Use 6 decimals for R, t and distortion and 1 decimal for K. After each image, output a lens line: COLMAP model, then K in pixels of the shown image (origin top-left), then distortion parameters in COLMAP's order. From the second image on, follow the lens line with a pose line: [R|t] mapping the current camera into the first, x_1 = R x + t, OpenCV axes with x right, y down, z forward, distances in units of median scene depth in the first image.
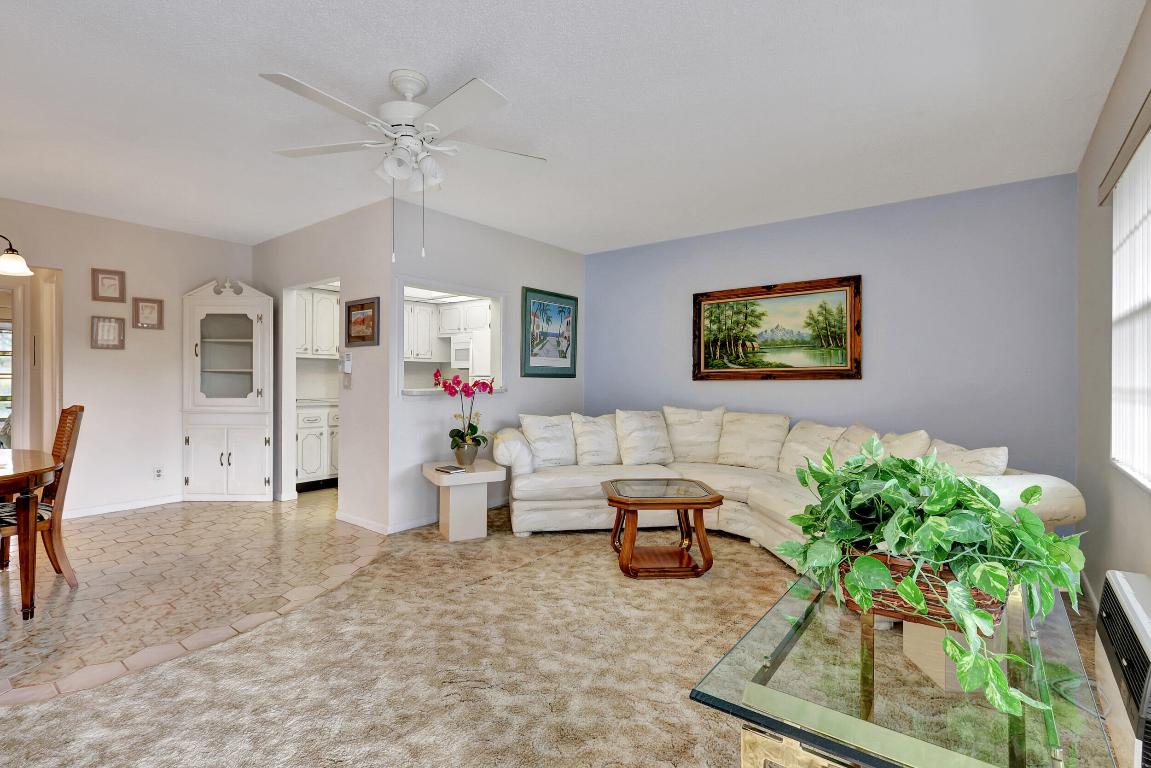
lens RADIAL K [[540.4, 0, 577.3], [0, 540.4, 387.6], [0, 0, 1]] dist [-0.000540, 0.001851]
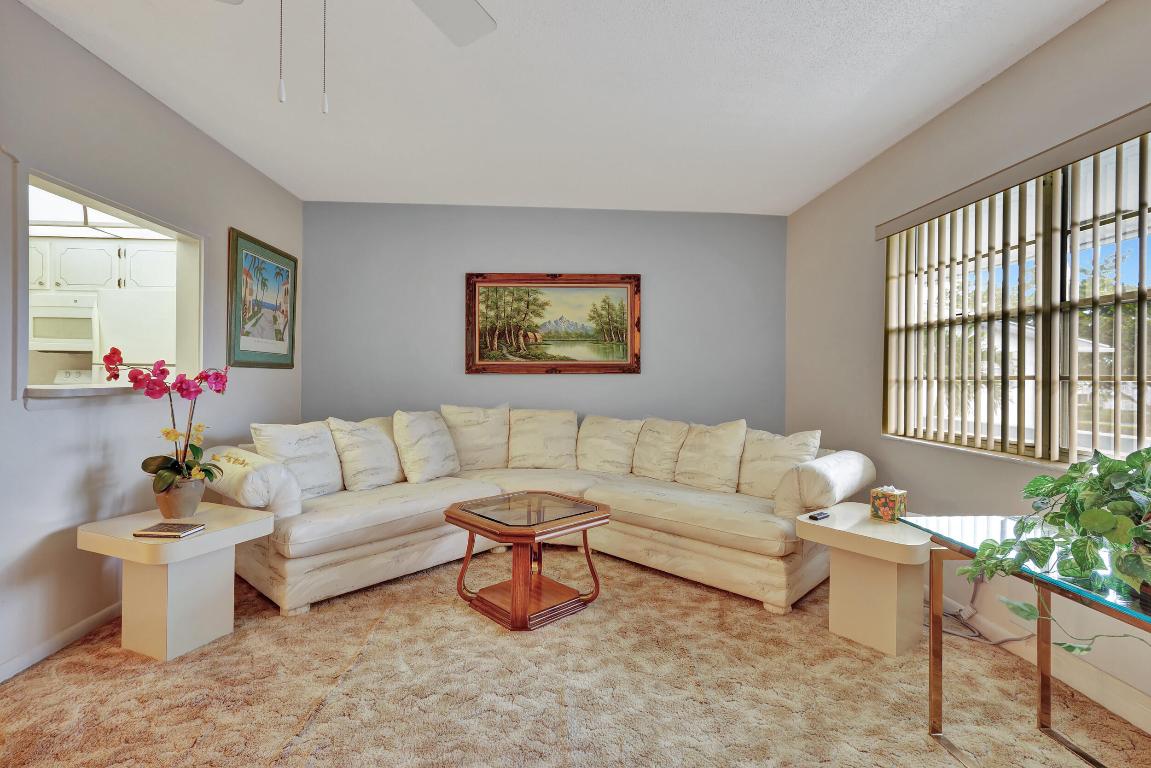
lens RADIAL K [[540.4, 0, 571.8], [0, 540.4, 383.2], [0, 0, 1]] dist [-0.000540, 0.001851]
pose [[0.757872, -0.002913, 0.652396, -0.239789], [0.002813, 0.999995, 0.001197, 0.001180], [-0.652397, 0.000928, 0.757877, 0.263429]]
